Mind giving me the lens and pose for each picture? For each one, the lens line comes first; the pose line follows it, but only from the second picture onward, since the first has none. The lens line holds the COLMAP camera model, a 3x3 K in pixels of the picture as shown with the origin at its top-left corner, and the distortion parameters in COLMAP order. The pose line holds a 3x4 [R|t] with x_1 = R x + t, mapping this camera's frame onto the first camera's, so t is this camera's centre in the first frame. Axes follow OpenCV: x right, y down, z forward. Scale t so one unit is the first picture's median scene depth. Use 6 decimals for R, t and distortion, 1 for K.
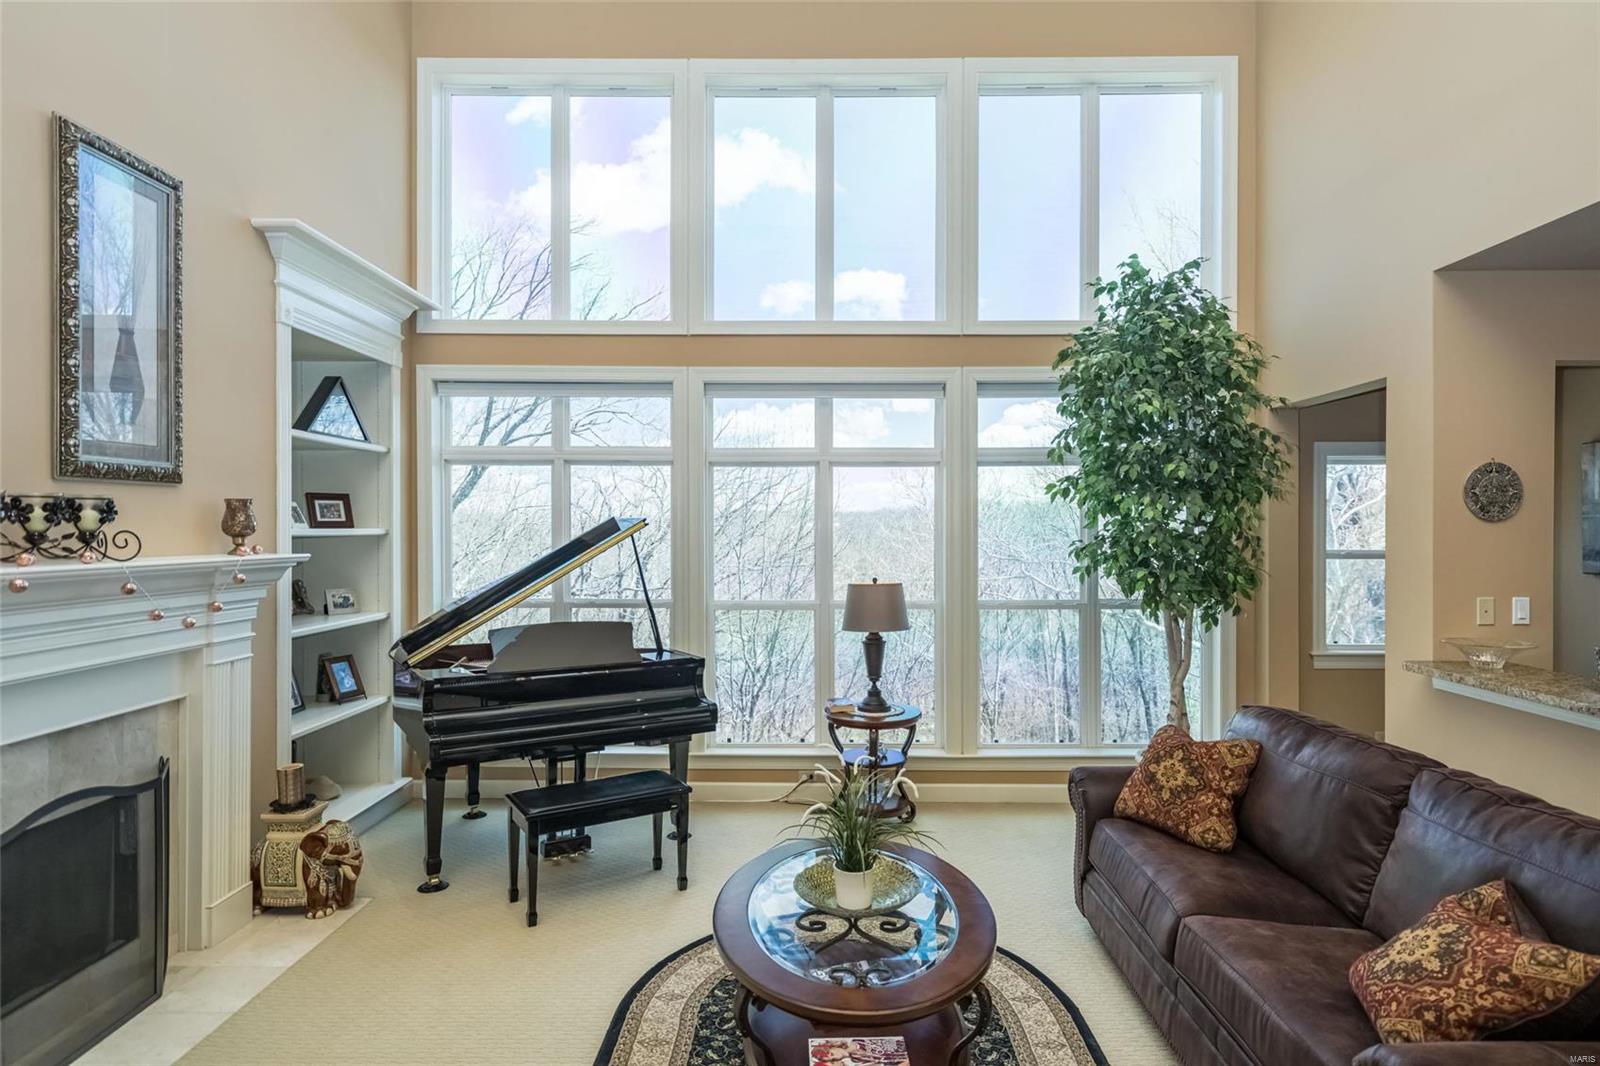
lens RADIAL K [[885.8, 0, 790.8], [0, 885.8, 520.1], [0, 0, 1]] dist [0.007421, 0.000914]
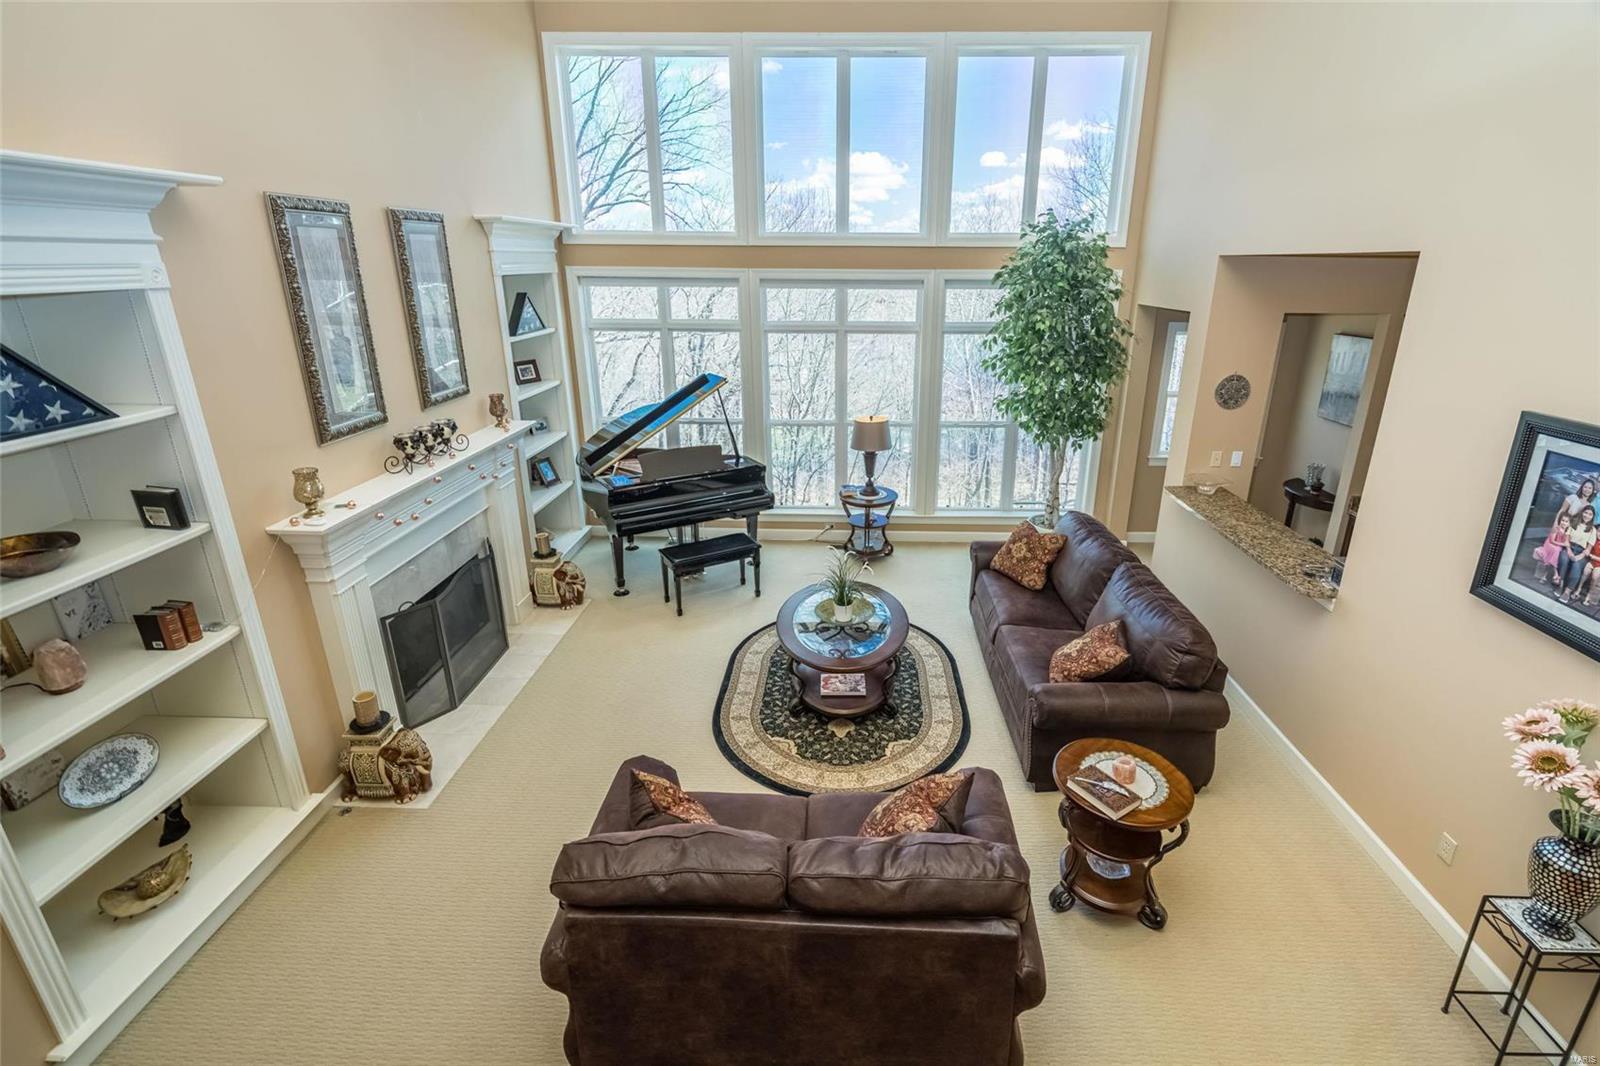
lens RADIAL K [[733.6, 0, 803.0], [0, 733.6, 527.8], [0, 0, 1]] dist [-0.006215, 0.001194]
pose [[0.999287, 0.003946, -0.037552, 0.025250], [0.009607, 0.935228, 0.353916, -0.238947], [0.036516, -0.354024, 0.934523, -0.342043]]
